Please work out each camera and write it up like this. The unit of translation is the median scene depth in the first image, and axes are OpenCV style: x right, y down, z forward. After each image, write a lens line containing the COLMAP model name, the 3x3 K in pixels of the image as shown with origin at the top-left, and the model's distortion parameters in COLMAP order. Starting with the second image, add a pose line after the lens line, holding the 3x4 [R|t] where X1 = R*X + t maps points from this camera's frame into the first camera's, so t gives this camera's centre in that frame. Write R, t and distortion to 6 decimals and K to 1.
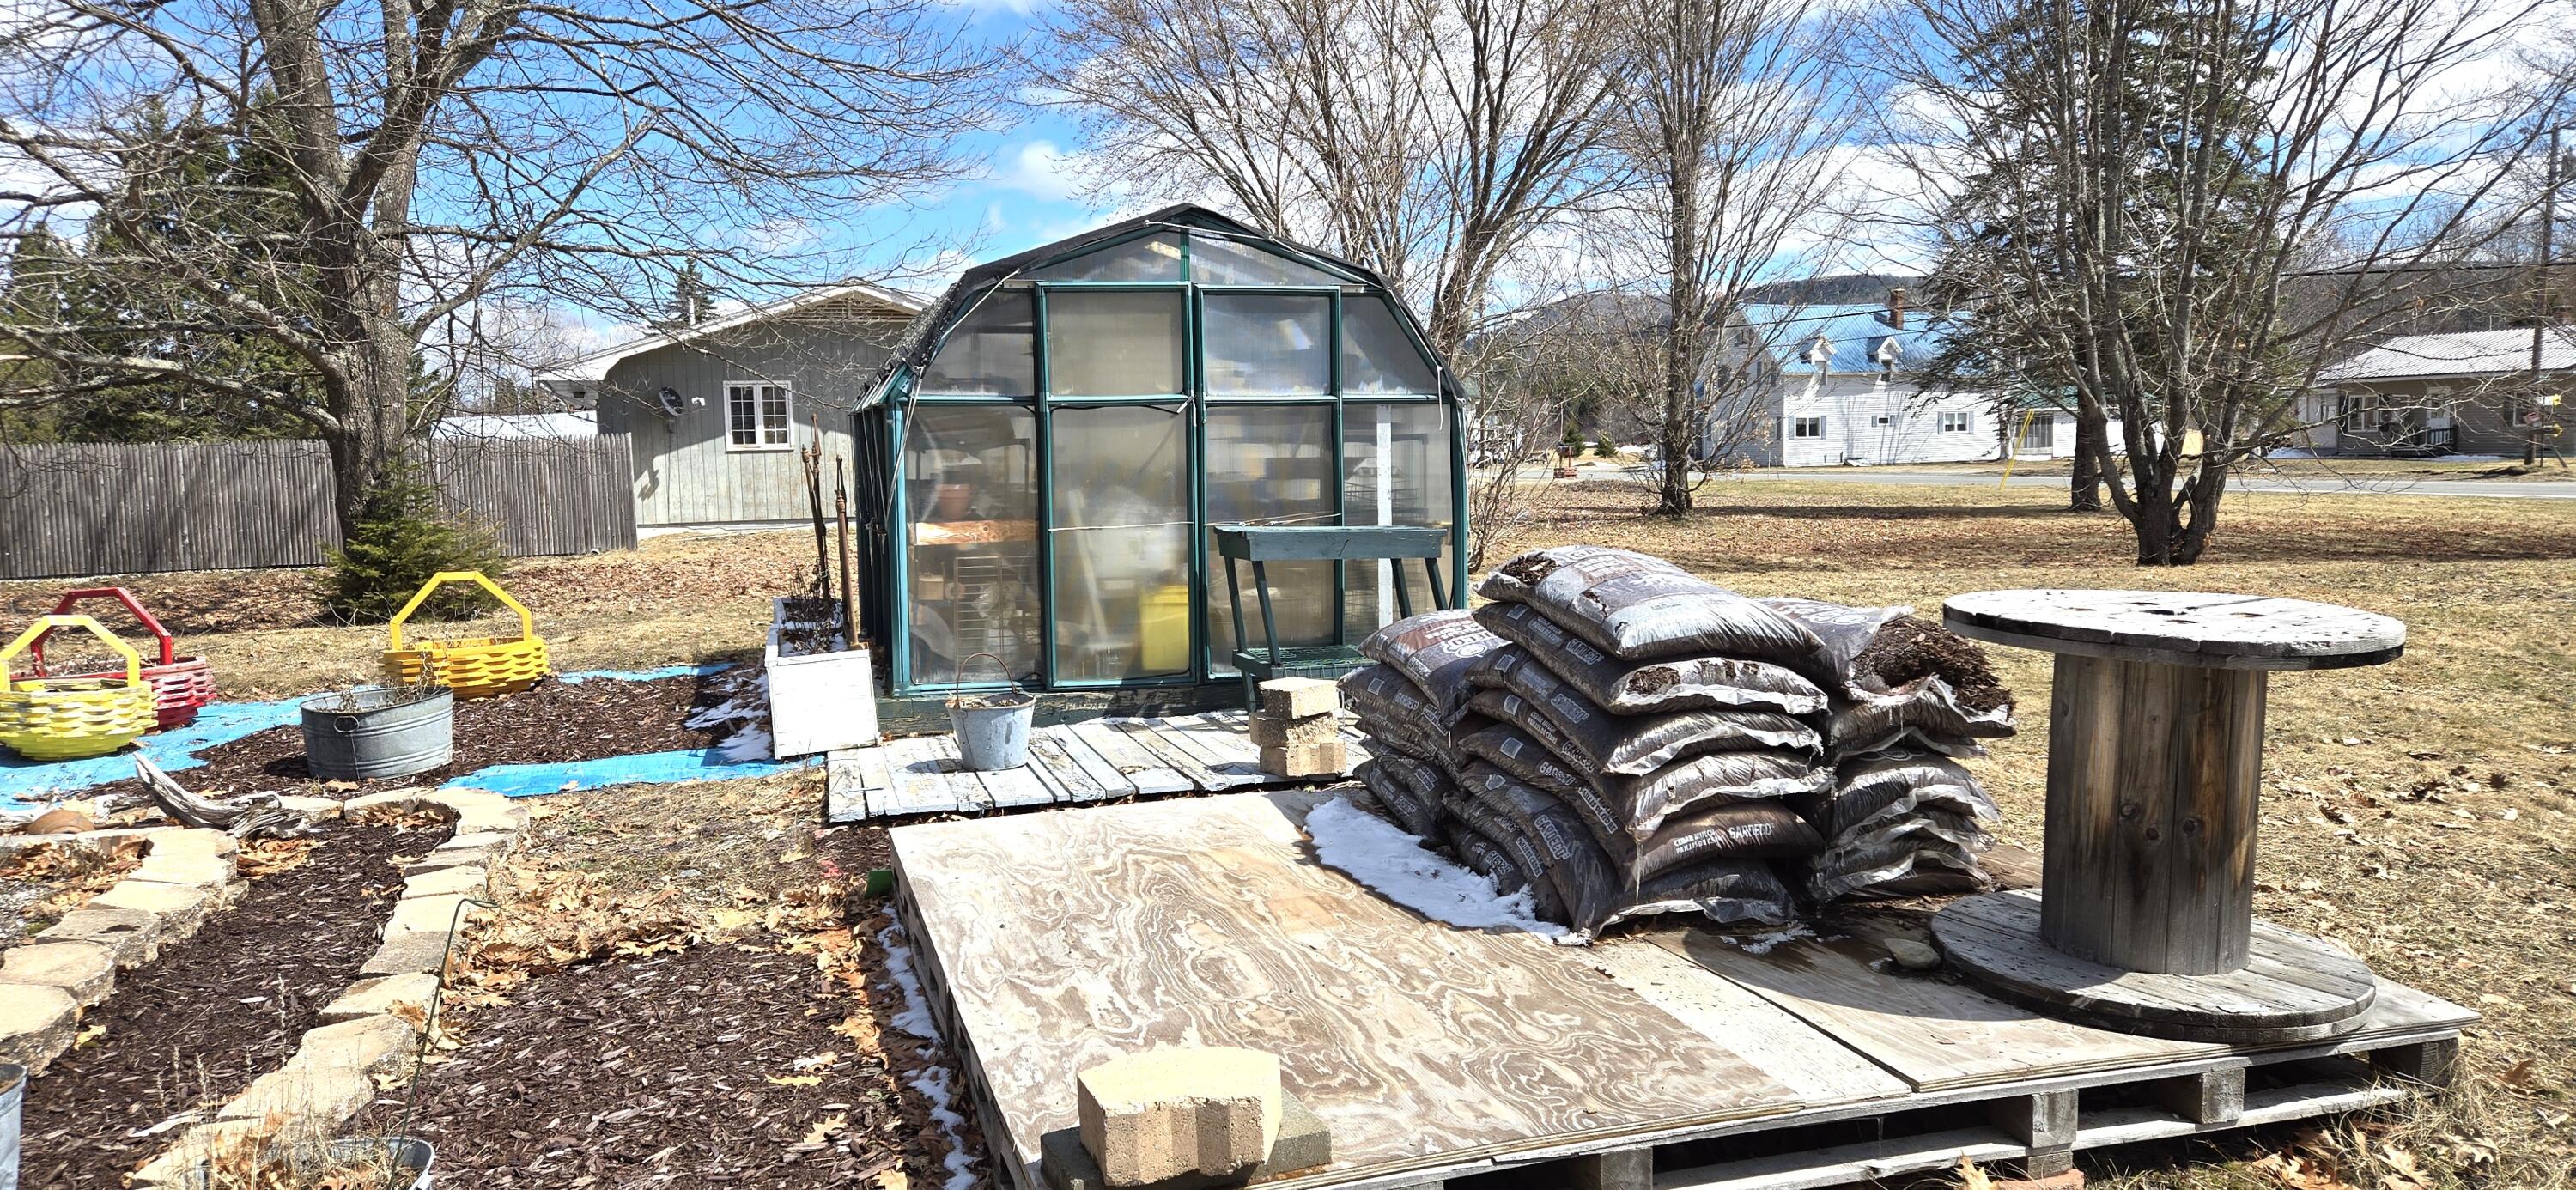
lens RADIAL K [[1683.2, 0, 1248.1], [0, 1683.2, 590.3], [0, 0, 1]] dist [0.078661, -0.060057]
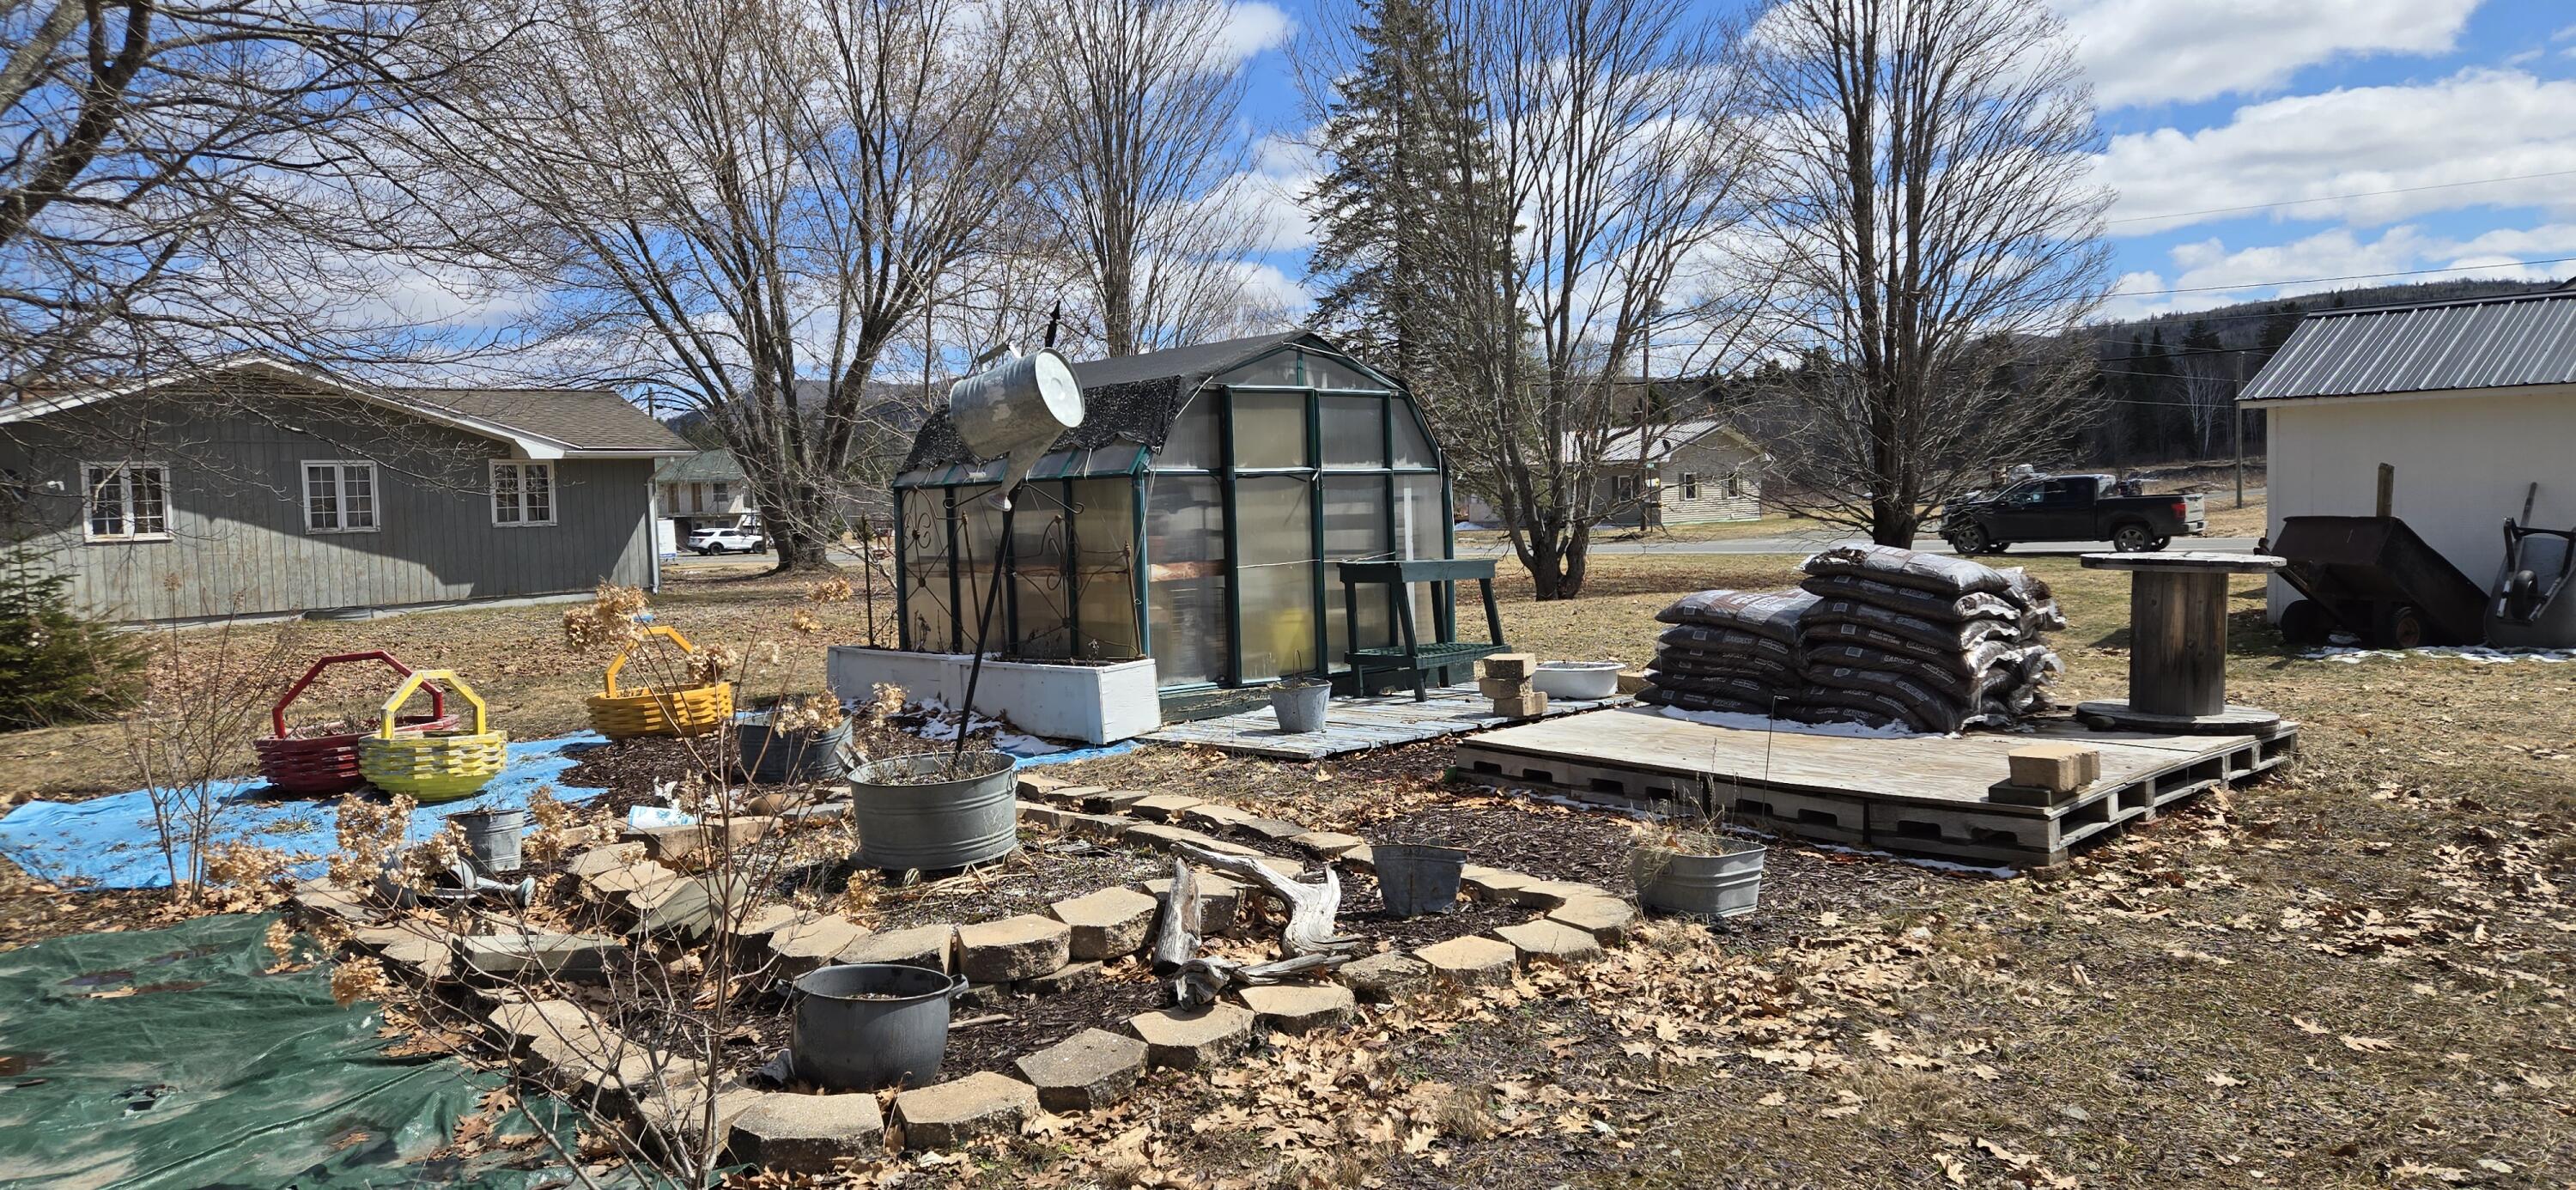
lens RADIAL K [[1683.2, 0, 1248.1], [0, 1683.2, 590.3], [0, 0, 1]] dist [0.078661, -0.060057]
pose [[0.894899, -0.032712, 0.445068, -0.667805], [0.054998, 0.997792, -0.037247, 0.031180], [-0.442867, 0.057810, 0.894722, -0.195666]]
